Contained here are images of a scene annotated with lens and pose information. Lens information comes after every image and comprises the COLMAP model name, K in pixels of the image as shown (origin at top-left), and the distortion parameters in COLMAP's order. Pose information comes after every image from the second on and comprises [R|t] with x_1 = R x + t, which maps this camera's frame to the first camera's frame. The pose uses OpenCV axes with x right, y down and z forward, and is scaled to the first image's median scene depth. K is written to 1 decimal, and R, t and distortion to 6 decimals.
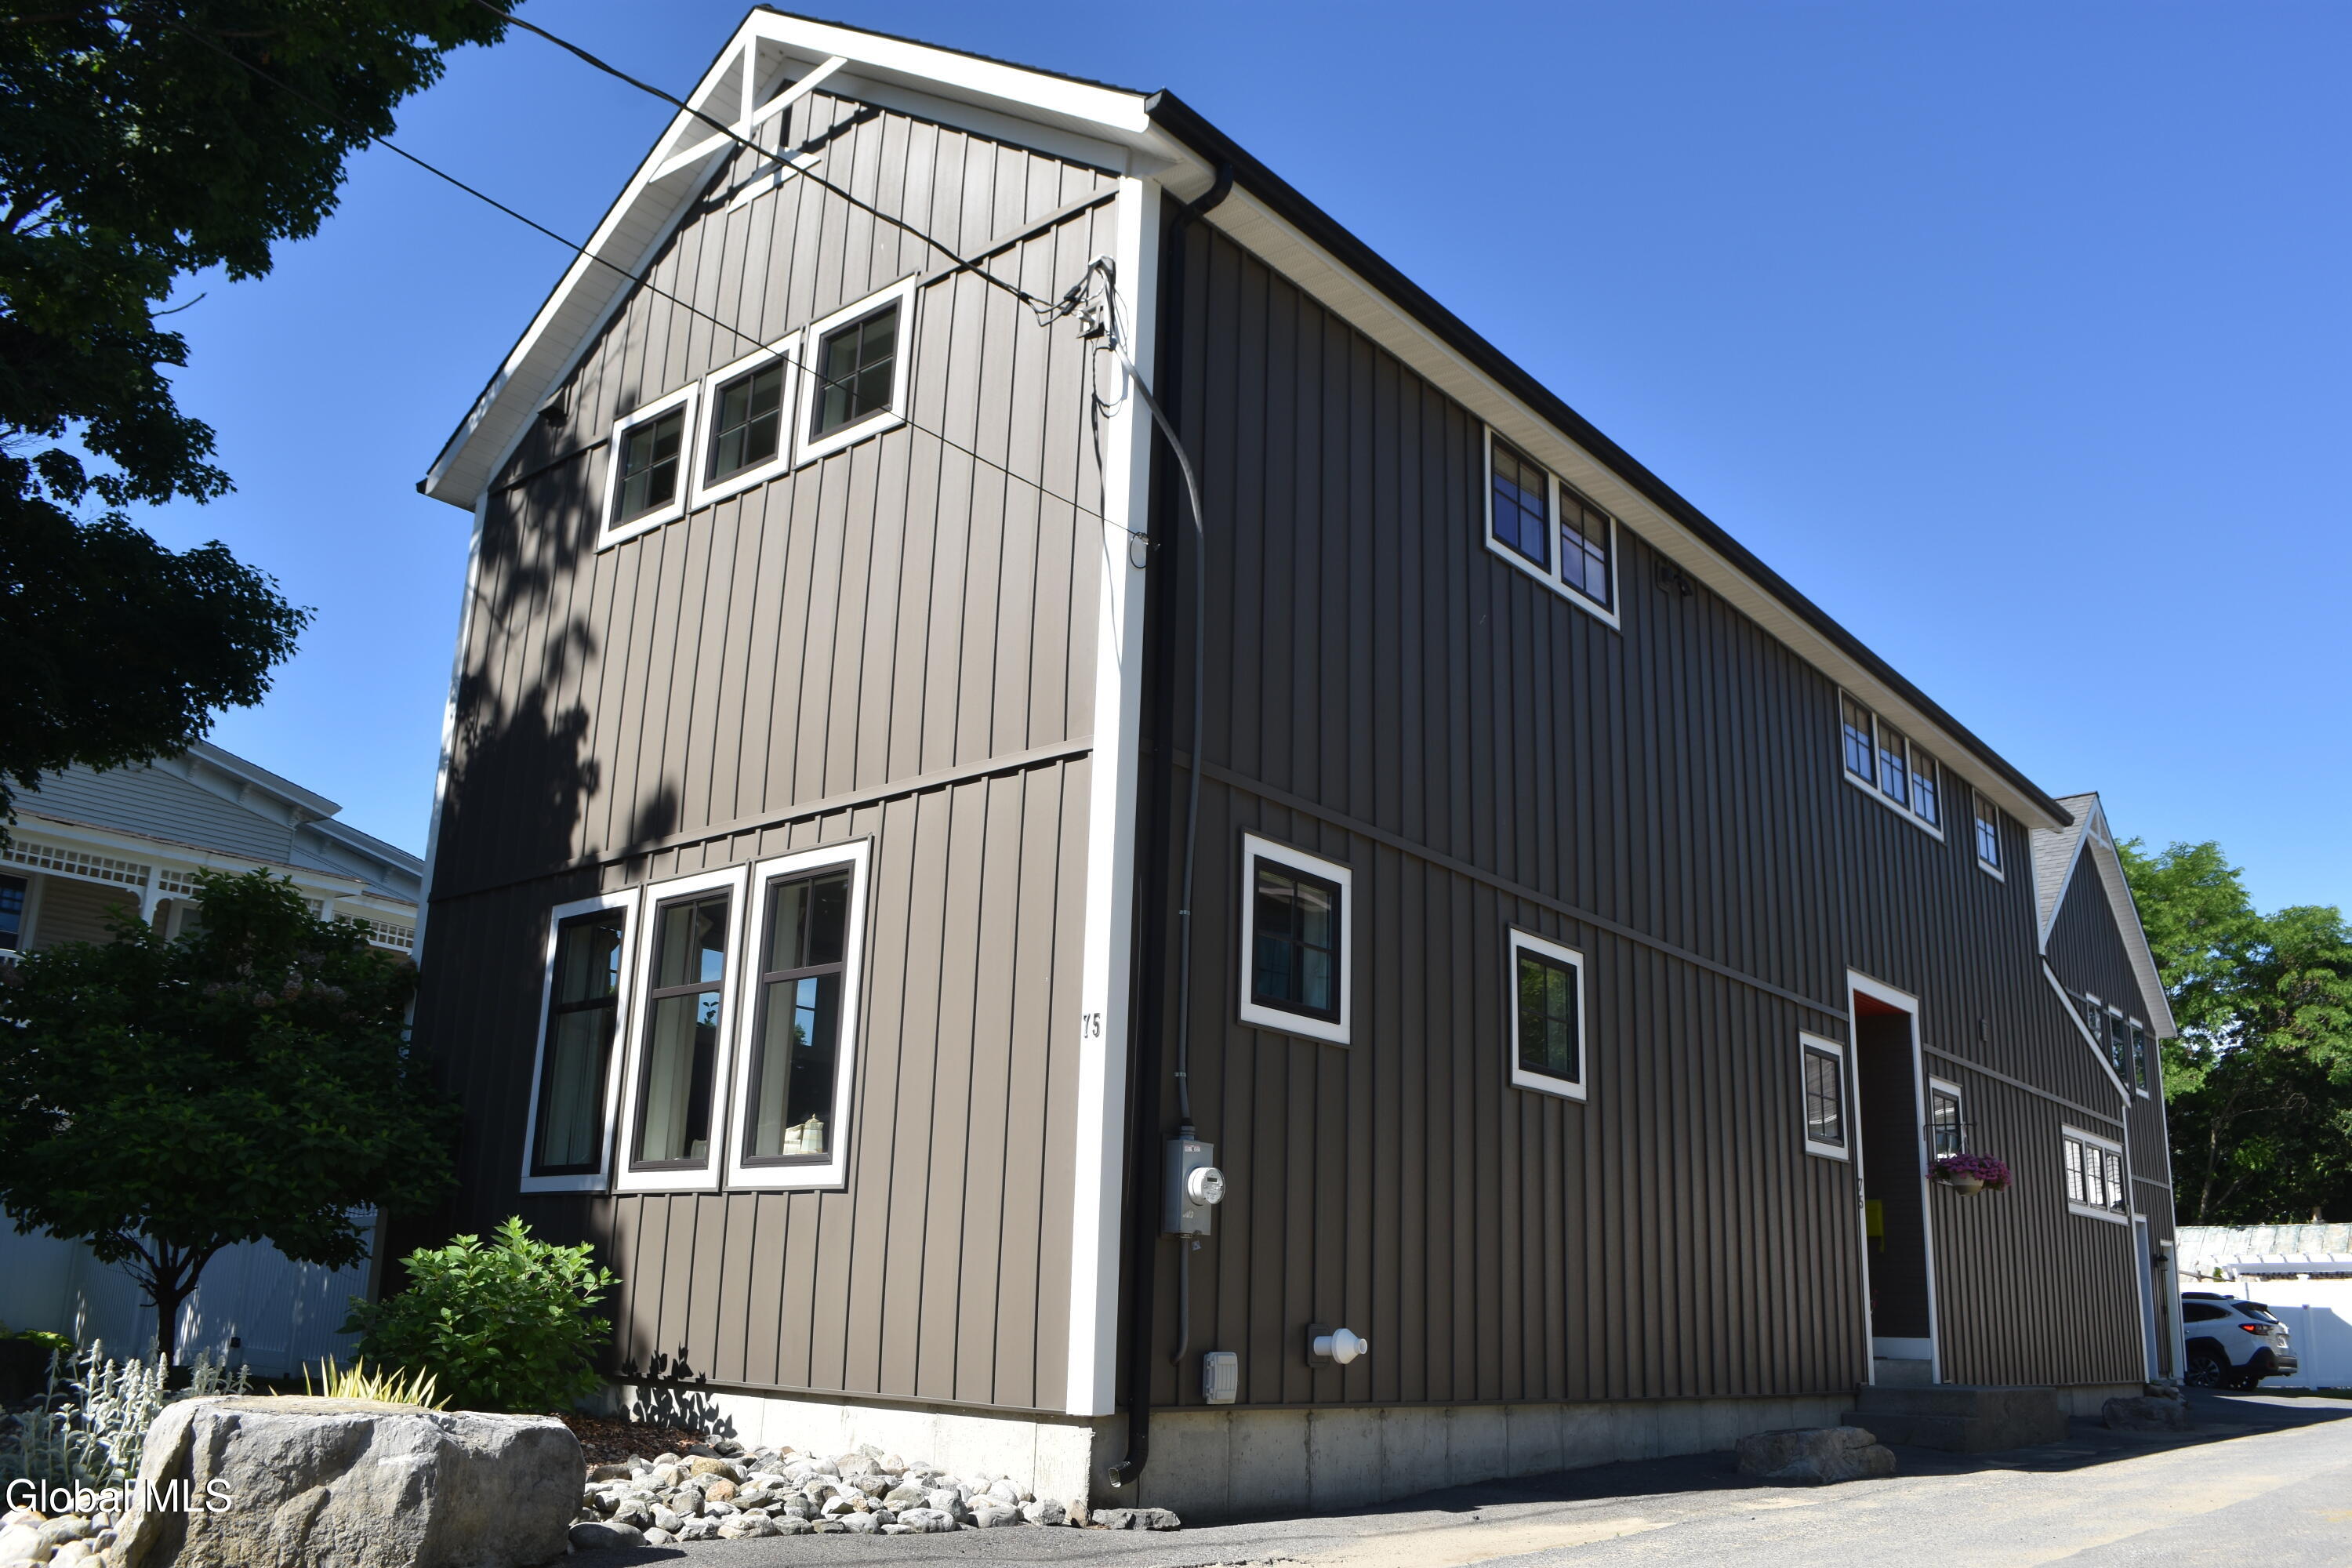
lens RADIAL K [[1853.1, 0, 1176.0], [0, 1853.1, 784.0], [0, 0, 1]] dist [-0.070575, 0.006240]
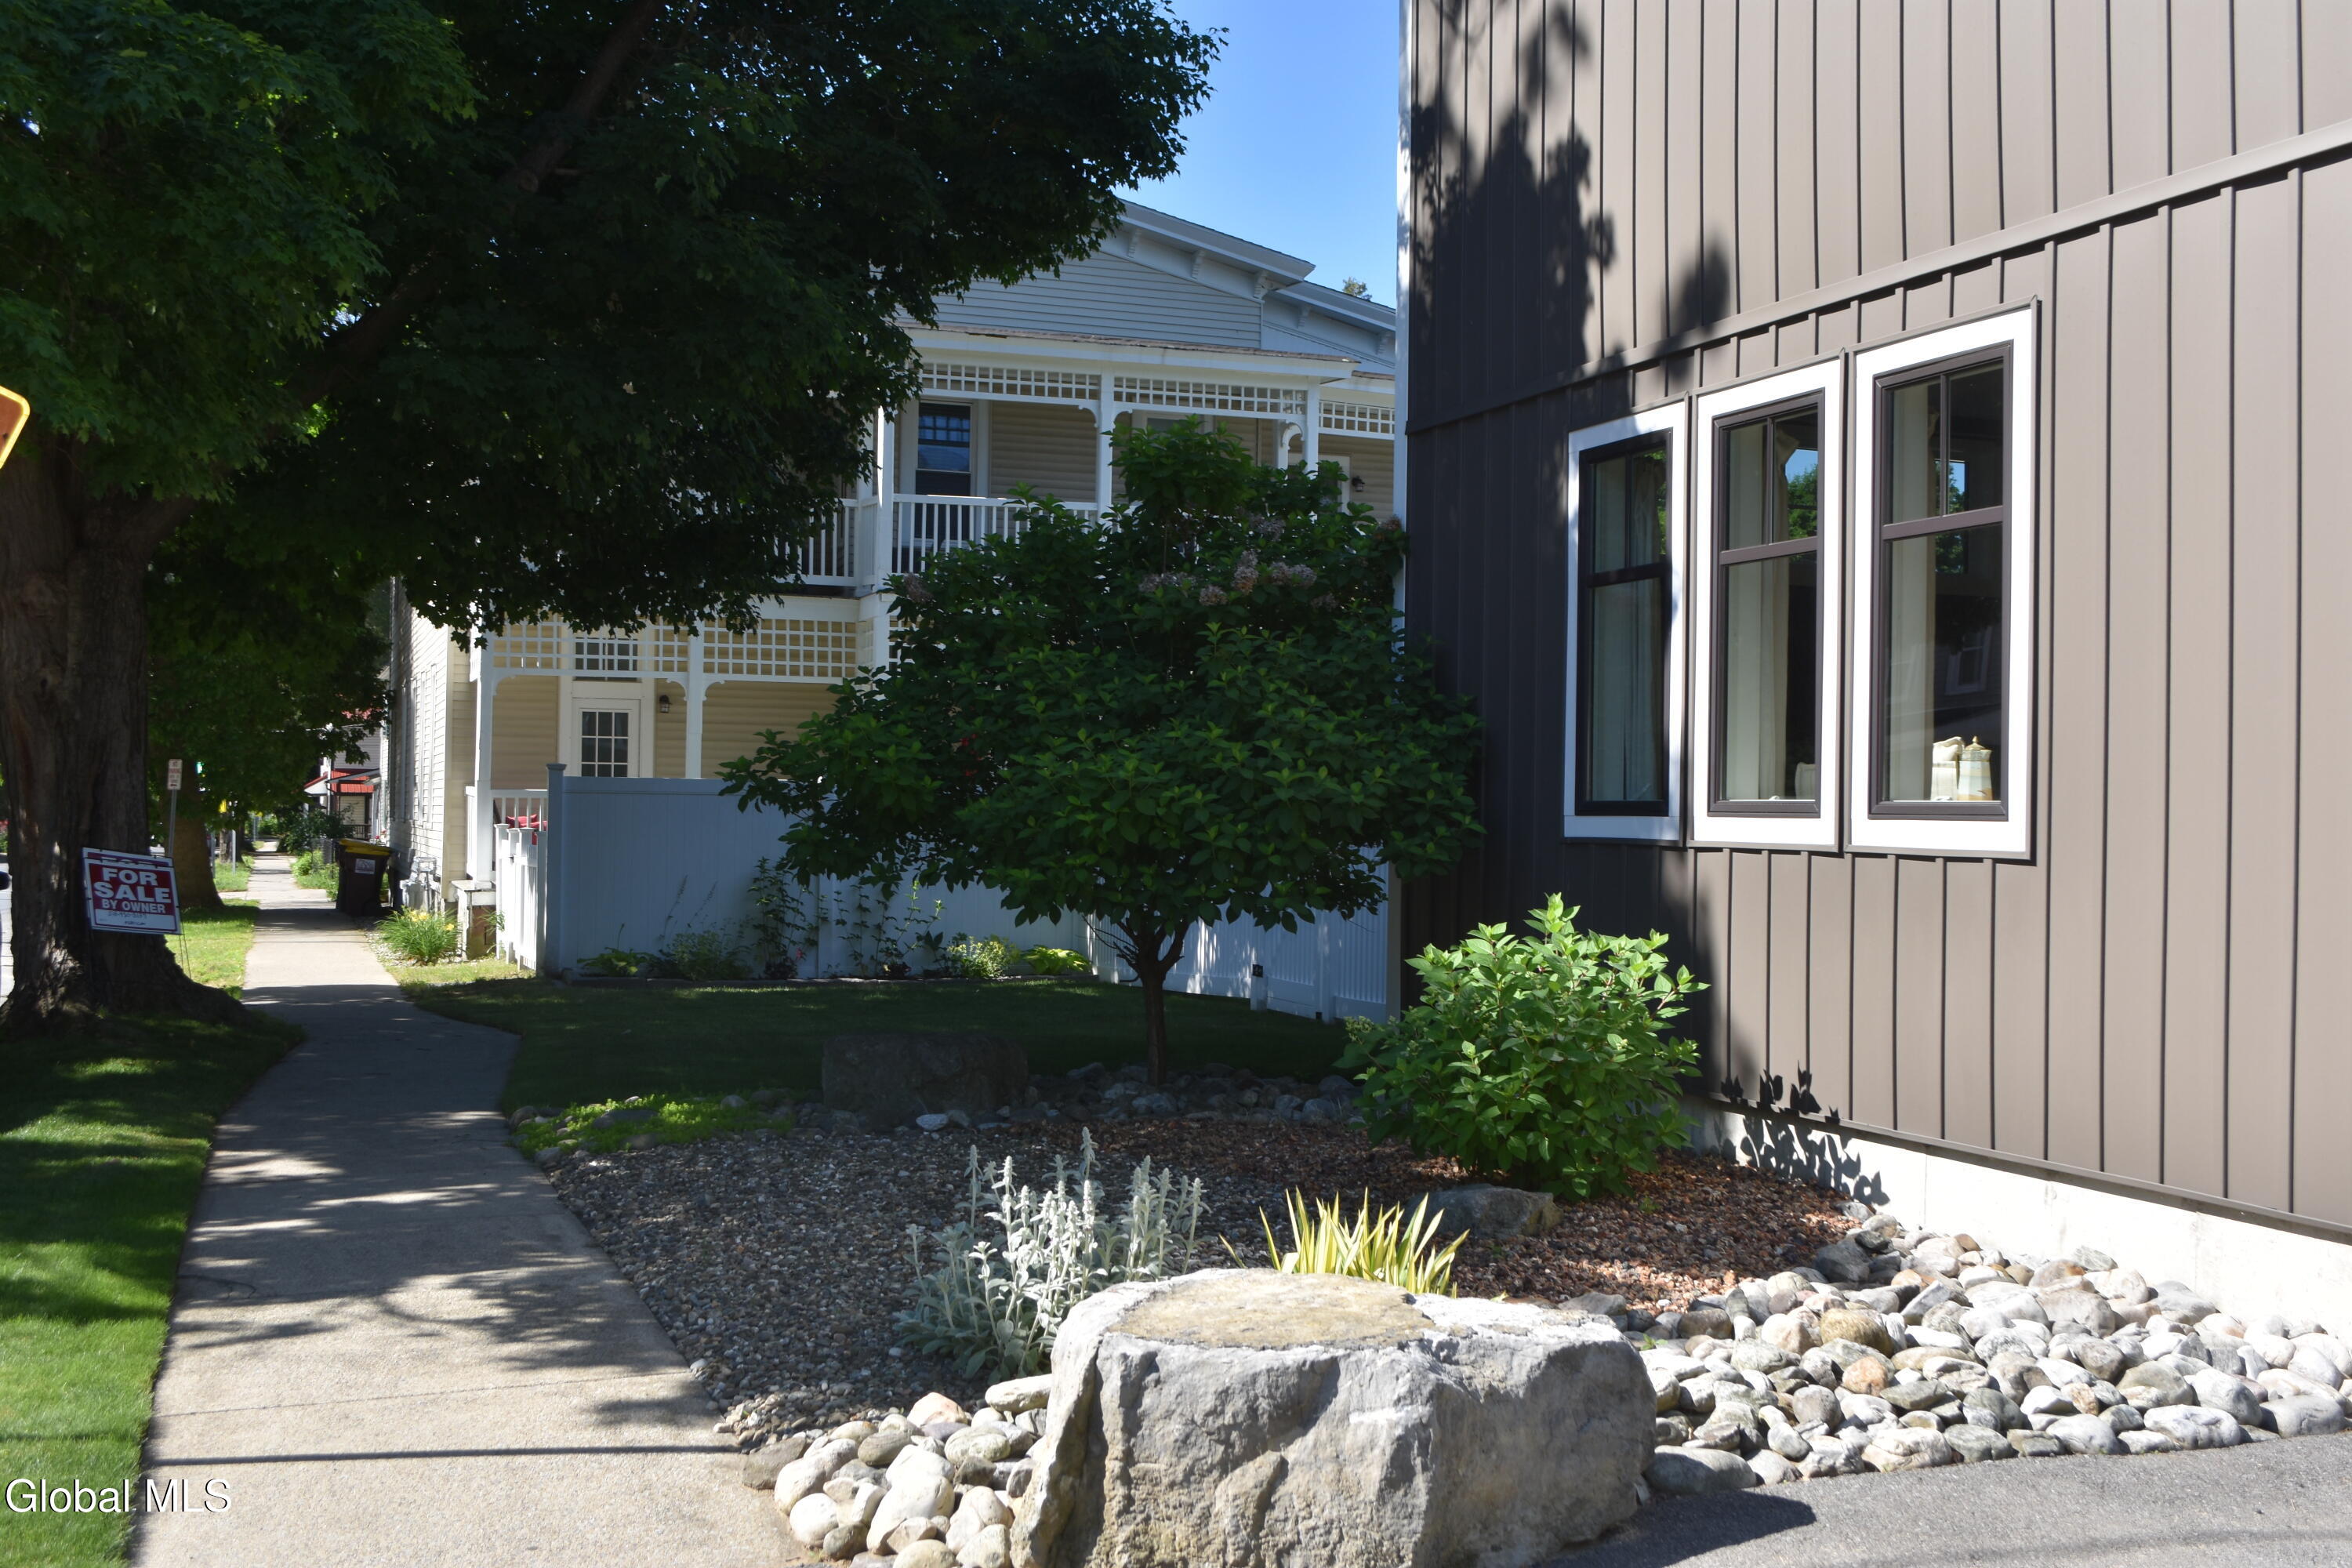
lens RADIAL K [[2449.9, 0, 1176.0], [0, 2449.9, 784.0], [0, 0, 1]] dist [-0.061597, 0.022192]
pose [[0.872462, -0.019648, -0.488287, -0.021172], [0.144765, 0.964734, 0.219844, -0.036284], [0.466748, -0.262493, 0.844538, 0.128435]]
